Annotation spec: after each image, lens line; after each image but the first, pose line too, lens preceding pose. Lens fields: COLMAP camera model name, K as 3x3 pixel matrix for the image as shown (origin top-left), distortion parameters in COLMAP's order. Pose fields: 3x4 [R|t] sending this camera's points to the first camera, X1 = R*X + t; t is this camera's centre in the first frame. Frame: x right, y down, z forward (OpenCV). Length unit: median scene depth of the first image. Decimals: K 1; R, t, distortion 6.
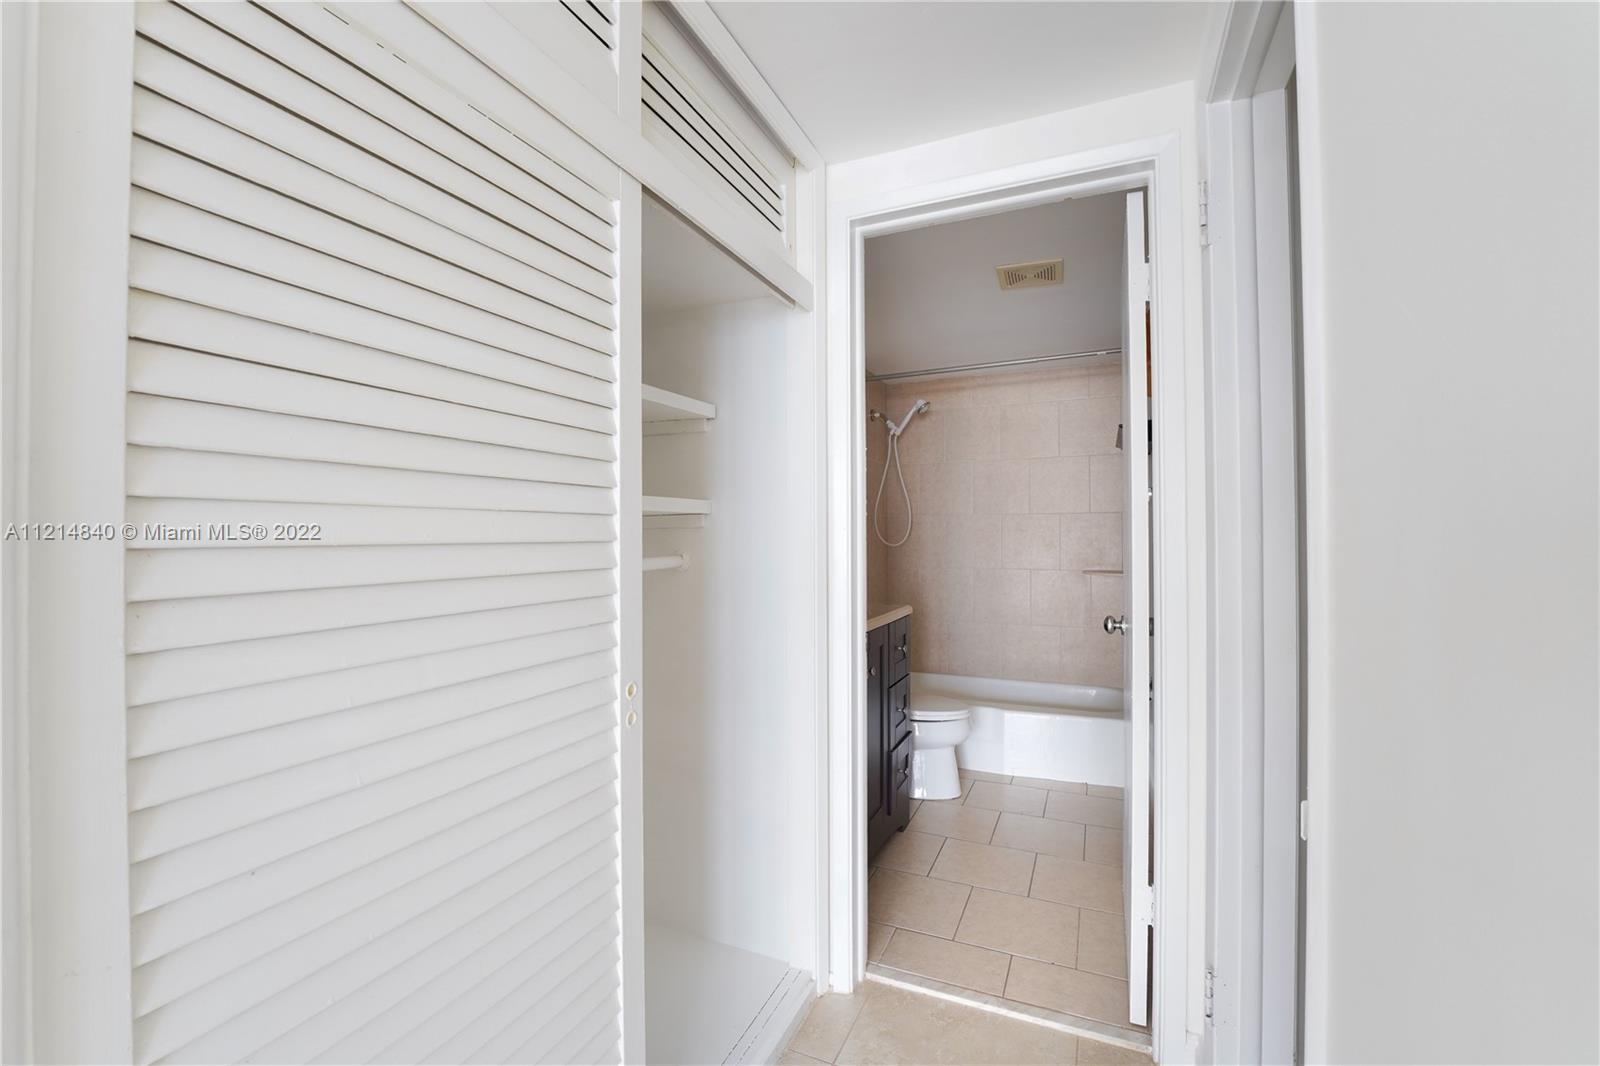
lens RADIAL K [[638.7, 0, 805.8], [0, 638.7, 531.6], [0, 0, 1]] dist [-0.027348, 0.000228]
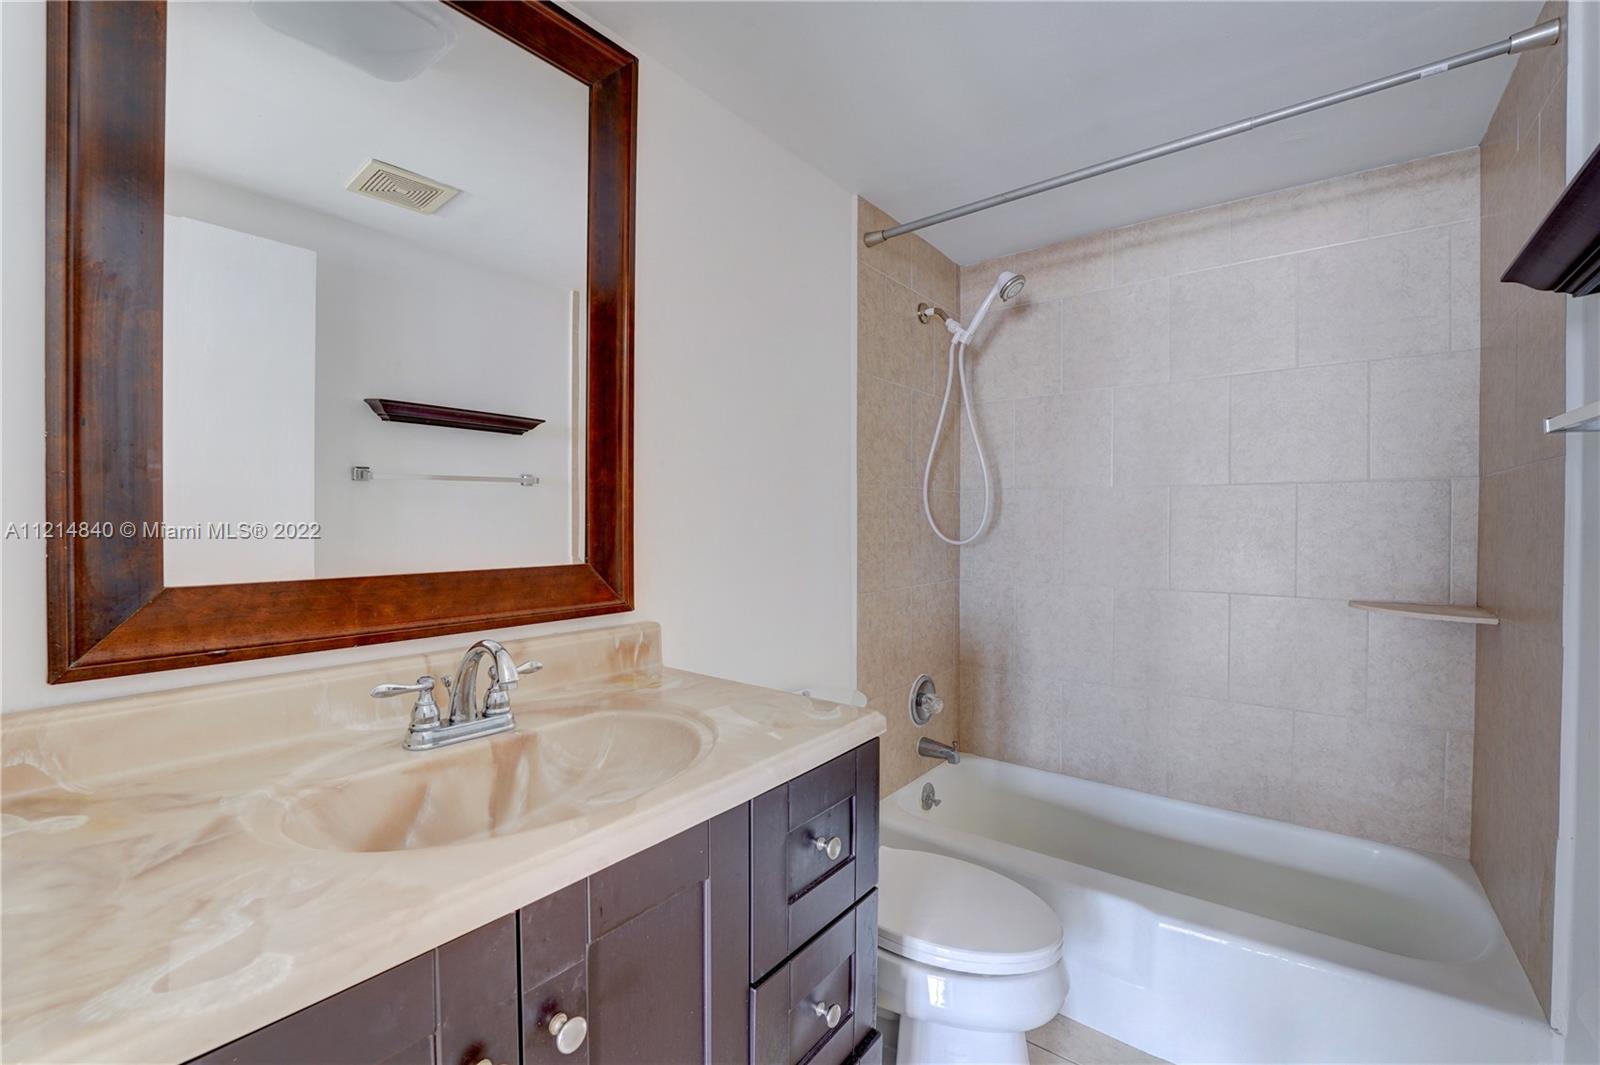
lens RADIAL K [[654.9, 0, 802.6], [0, 654.9, 536.0], [0, 0, 1]] dist [-0.028256, -0.000270]
pose [[0.971002, 0.008091, -0.238935, 0.143326], [-0.002907, 0.999753, 0.022042, 0.002734], [0.239055, -0.020708, 0.970785, 0.415118]]
